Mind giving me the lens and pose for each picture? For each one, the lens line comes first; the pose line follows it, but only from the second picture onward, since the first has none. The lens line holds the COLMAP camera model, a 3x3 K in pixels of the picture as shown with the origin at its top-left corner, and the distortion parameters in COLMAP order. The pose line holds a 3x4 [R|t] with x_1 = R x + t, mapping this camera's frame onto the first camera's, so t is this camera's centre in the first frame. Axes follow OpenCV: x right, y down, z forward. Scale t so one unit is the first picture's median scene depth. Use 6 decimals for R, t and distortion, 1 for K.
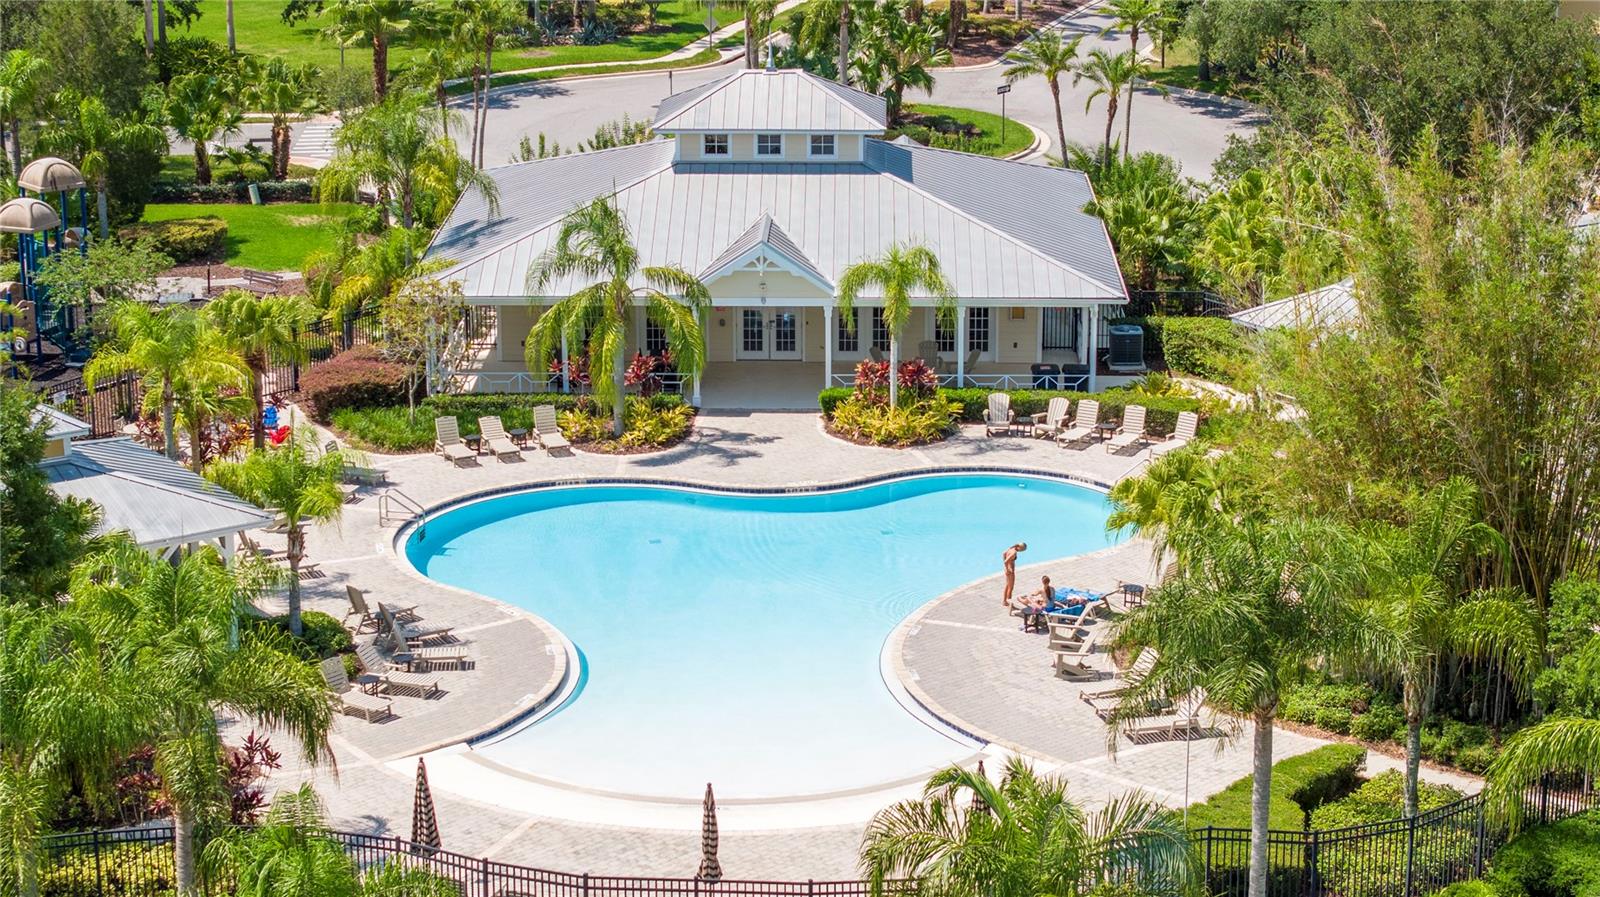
lens RADIAL K [[3199.6, 0, 761.2], [0, 3199.6, 448.6], [0, 0, 1]] dist [-0.317727, 2.919816]
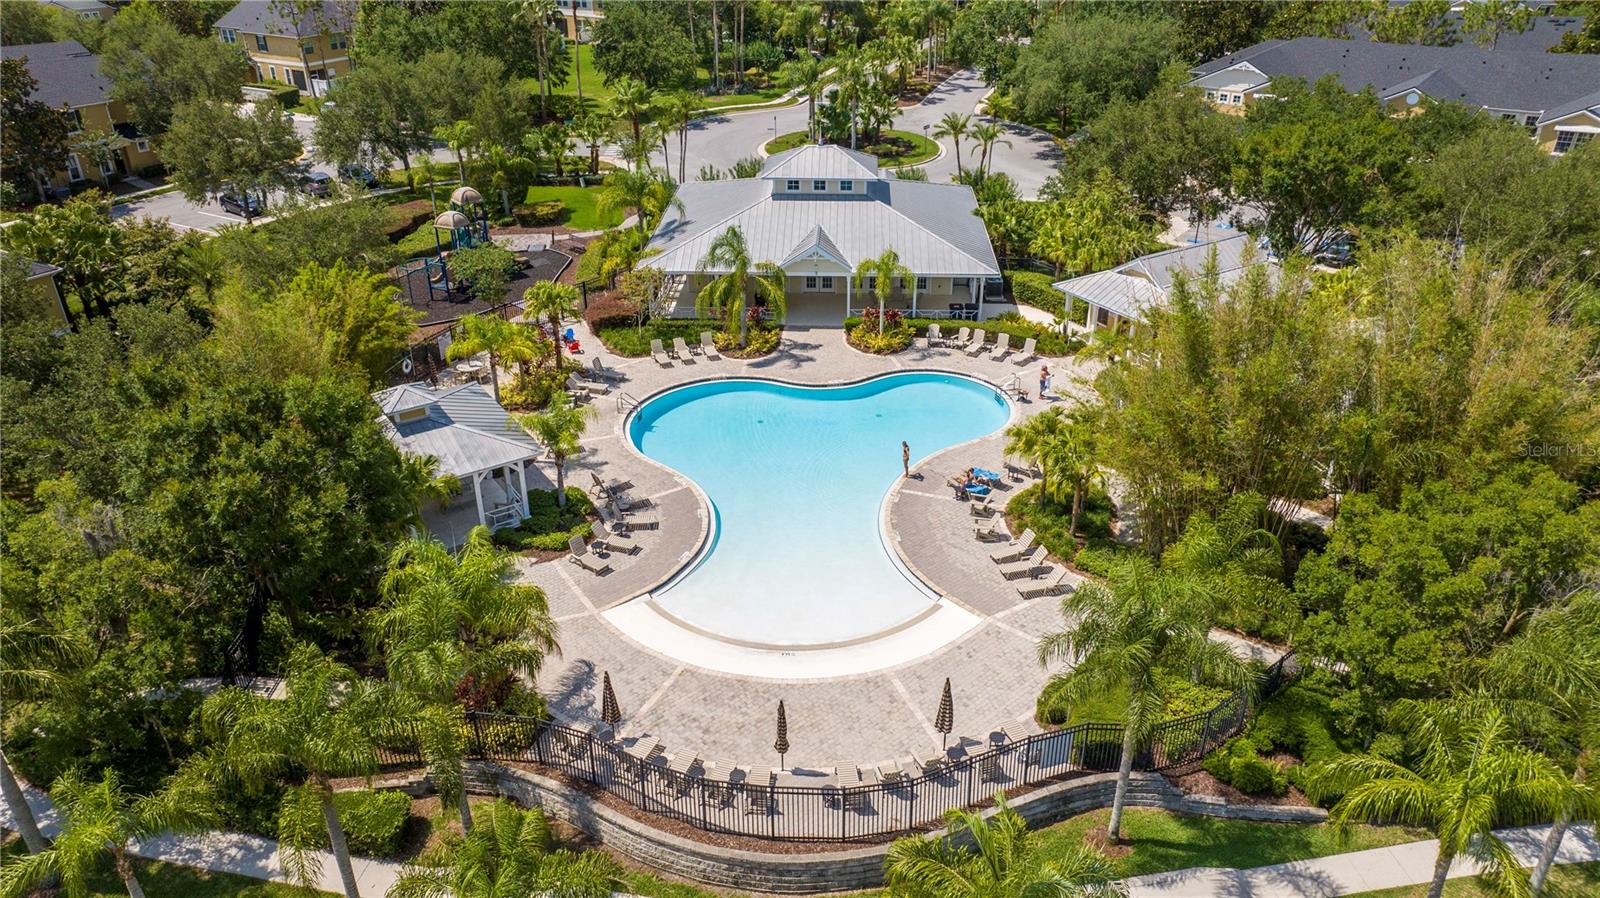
lens RADIAL K [[1102.5, 0, 803.0], [0, 1102.5, 423.0], [0, 0, 1]] dist [-0.034029, 0.048347]
pose [[0.999936, 0.005217, -0.010010, -0.000273], [-0.003108, 0.979767, 0.200117, -0.093117], [0.010852, -0.200073, 0.979721, 0.309263]]
